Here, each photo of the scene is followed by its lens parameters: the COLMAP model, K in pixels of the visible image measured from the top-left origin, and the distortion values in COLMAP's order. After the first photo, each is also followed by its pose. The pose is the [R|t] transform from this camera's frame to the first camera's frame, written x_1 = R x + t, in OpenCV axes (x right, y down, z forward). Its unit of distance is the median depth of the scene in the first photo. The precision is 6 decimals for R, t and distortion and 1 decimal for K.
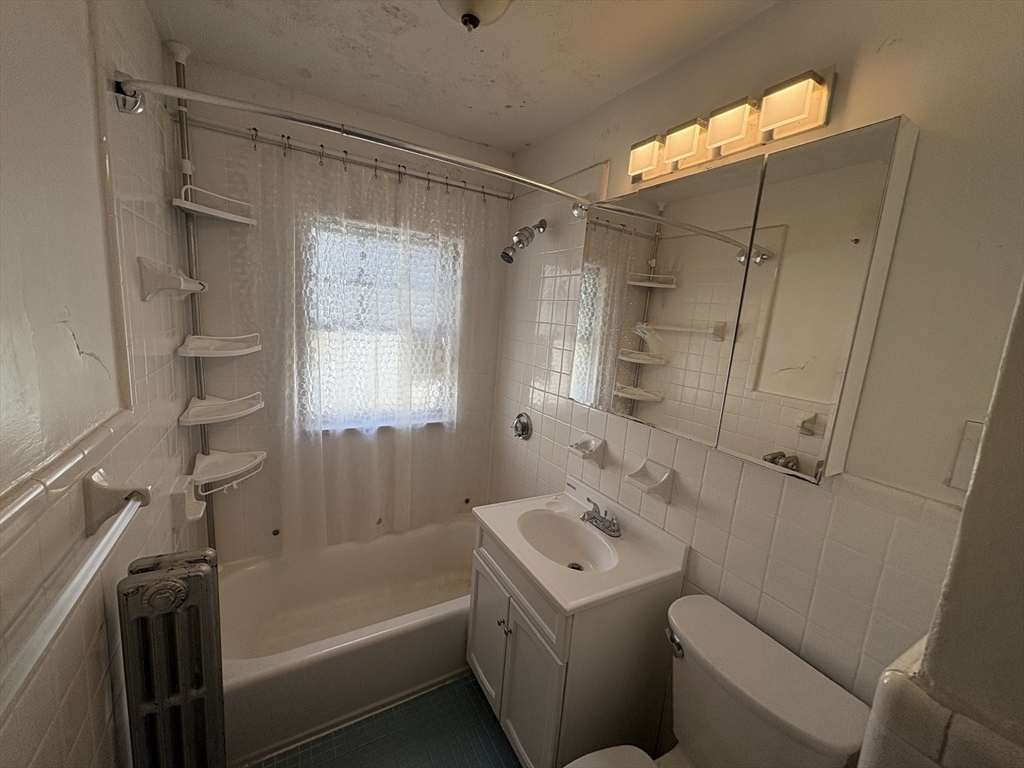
lens RADIAL K [[405.0, 0, 510.1], [0, 405.0, 384.4], [0, 0, 1]] dist [-0.000696, -0.000240]
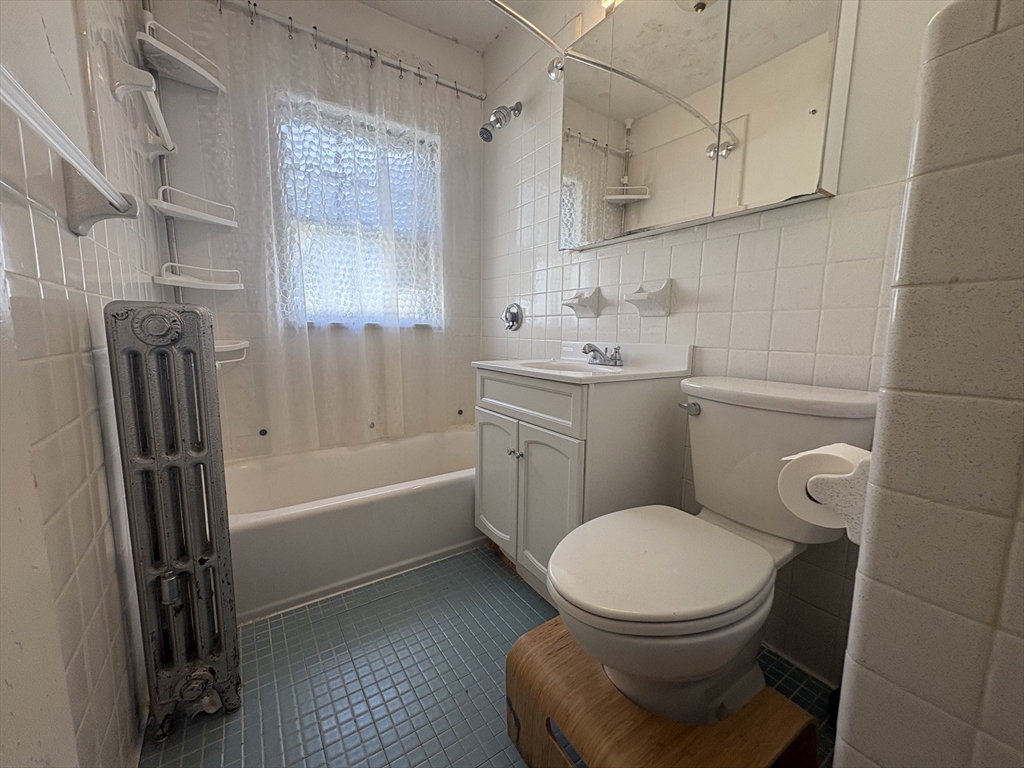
lens RADIAL K [[405.9, 0, 510.1], [0, 405.9, 384.2], [0, 0, 1]] dist [-0.000689, 0.000288]
pose [[0.995637, -0.072450, 0.058812, -0.050704], [0.074041, 0.996933, -0.025341, 0.323272], [-0.056796, 0.029585, 0.997947, 0.013780]]
